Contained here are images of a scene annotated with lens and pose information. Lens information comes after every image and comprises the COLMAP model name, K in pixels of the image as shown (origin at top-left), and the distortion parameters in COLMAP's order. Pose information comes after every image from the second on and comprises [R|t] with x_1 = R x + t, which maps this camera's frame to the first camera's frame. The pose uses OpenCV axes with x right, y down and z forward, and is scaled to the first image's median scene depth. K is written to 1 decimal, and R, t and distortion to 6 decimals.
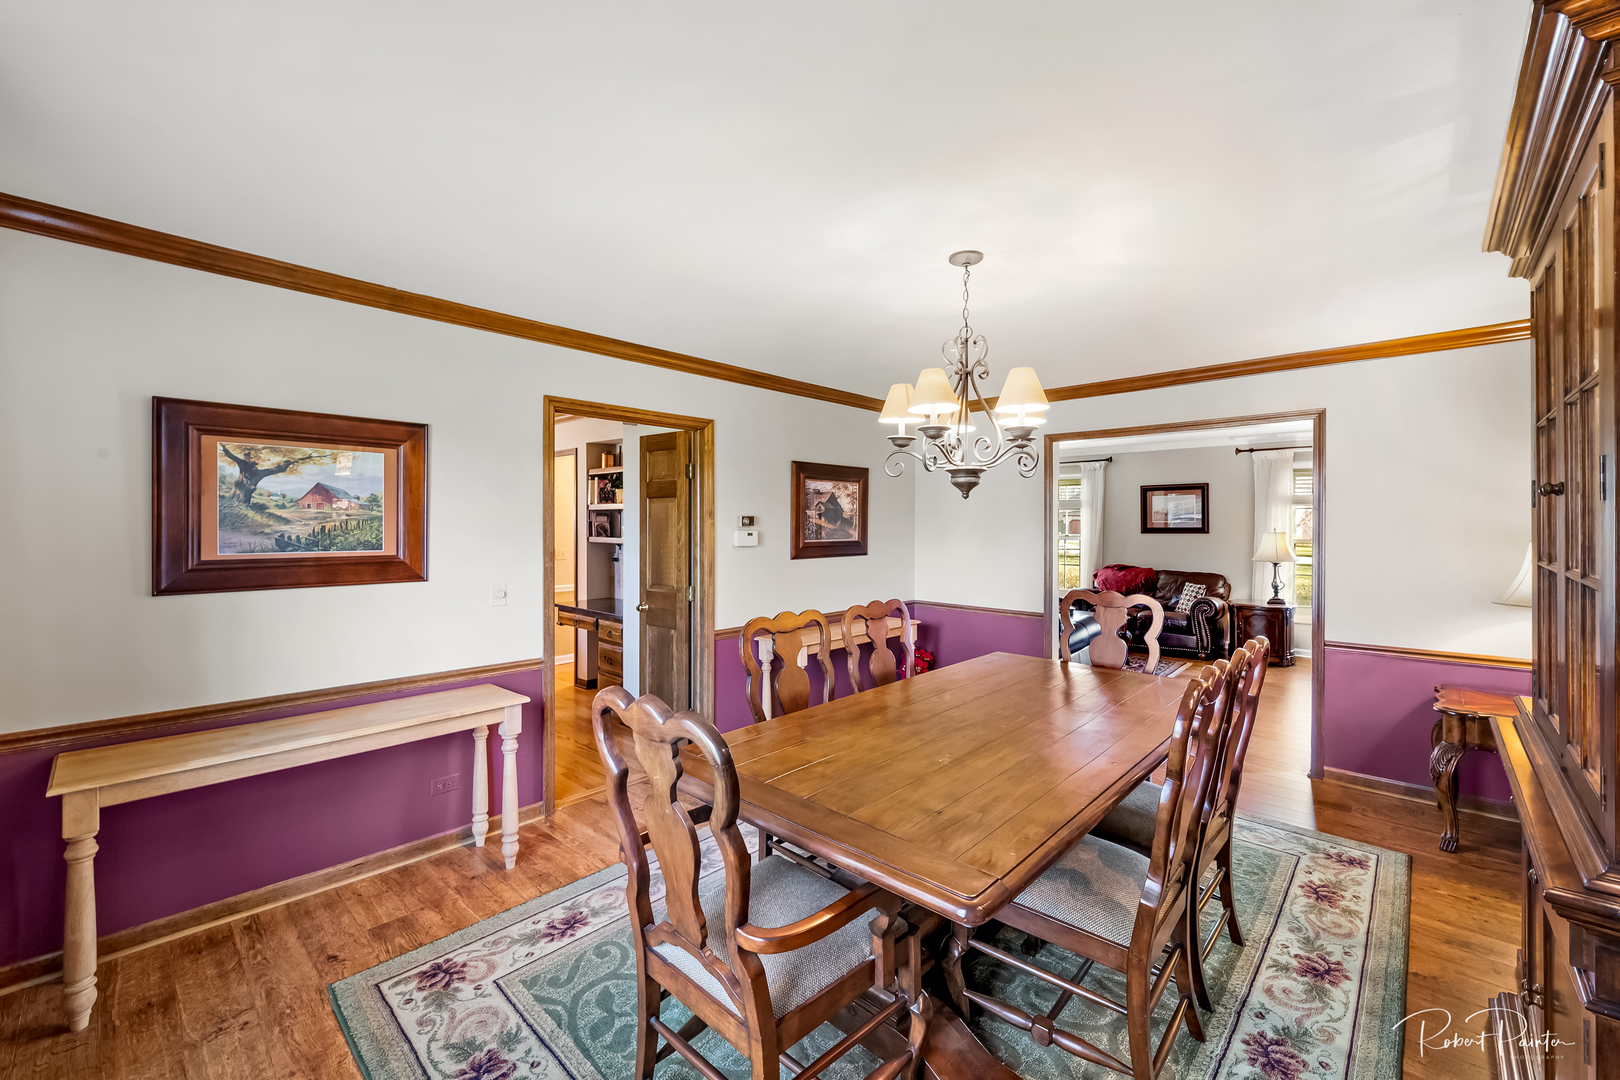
lens RADIAL K [[651.8, 0, 799.0], [0, 651.8, 528.9], [0, 0, 1]] dist [0.008663, -0.000267]
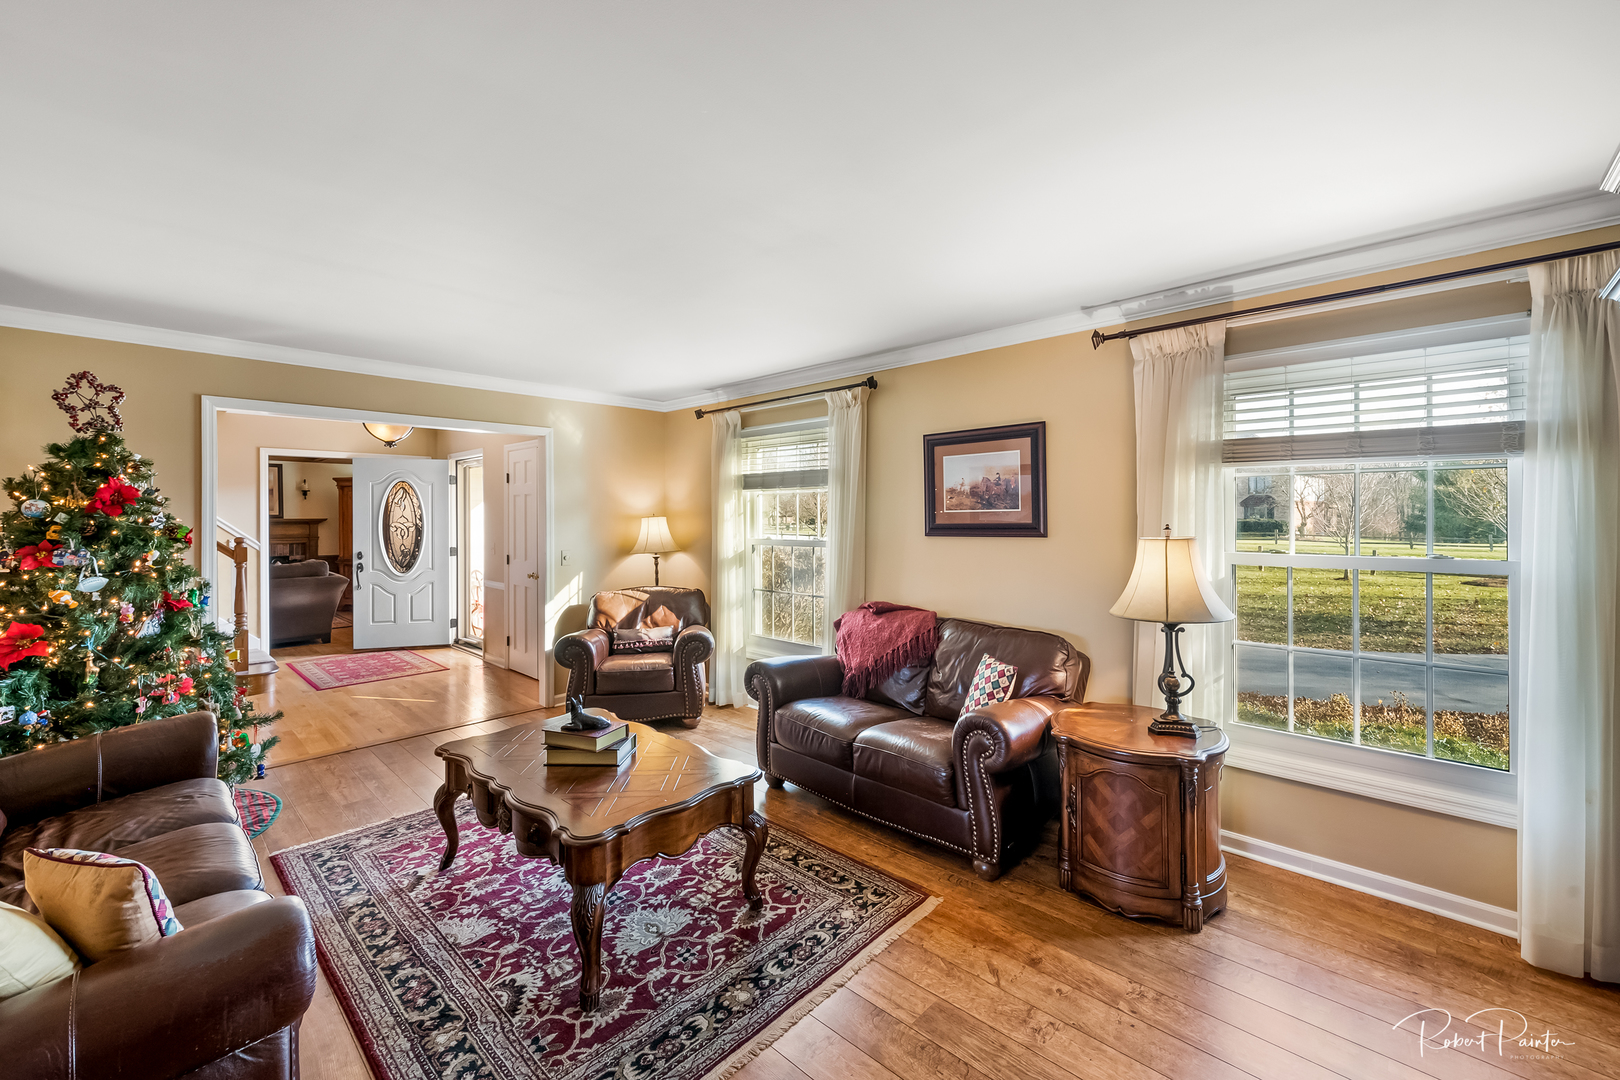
lens RADIAL K [[651.8, 0, 796.9], [0, 651.8, 519.8], [0, 0, 1]] dist [0.008663, -0.000267]
pose [[0.999836, -0.010041, -0.015055, 0.459797], [0.010028, 0.999949, -0.000904, -0.005235], [0.015063, 0.000752, 0.999886, 0.553157]]
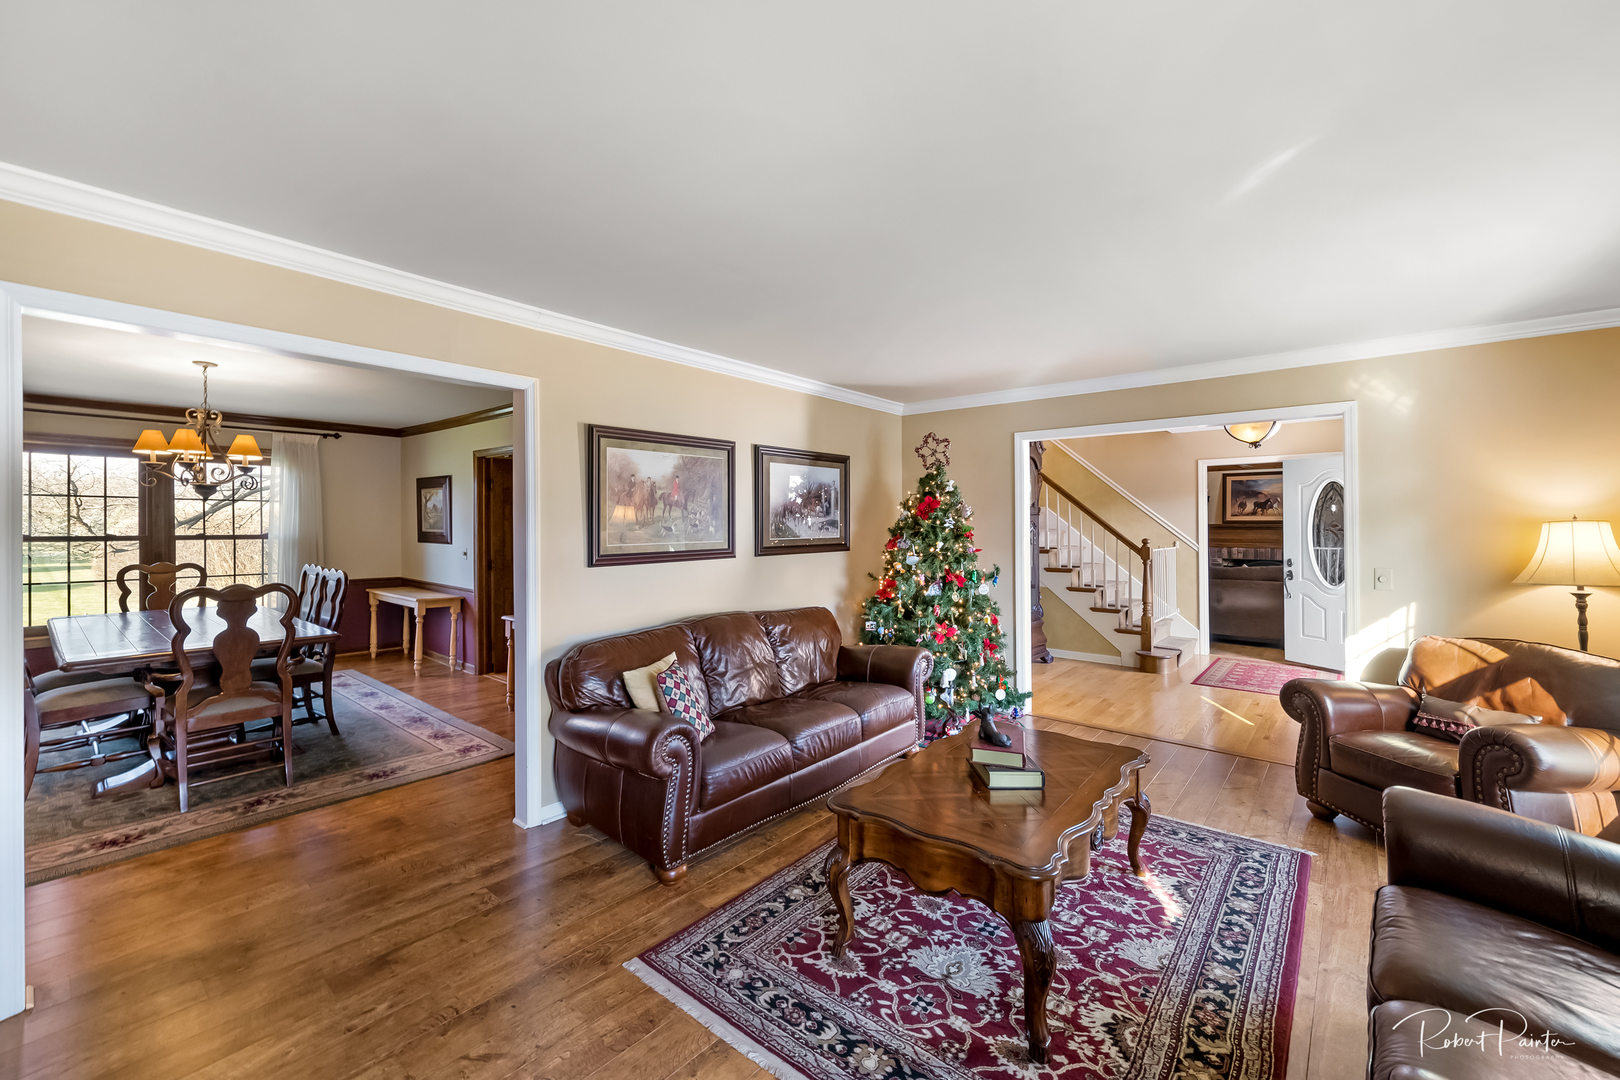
lens RADIAL K [[651.8, 0, 823.1], [0, 651.8, 527.7], [0, 0, 1]] dist [0.008663, -0.000267]
pose [[0.078498, -0.000753, -0.996914, 0.652138], [-0.007296, 0.999973, -0.001330, -0.002893], [0.996888, 0.007378, 0.078490, 0.769463]]
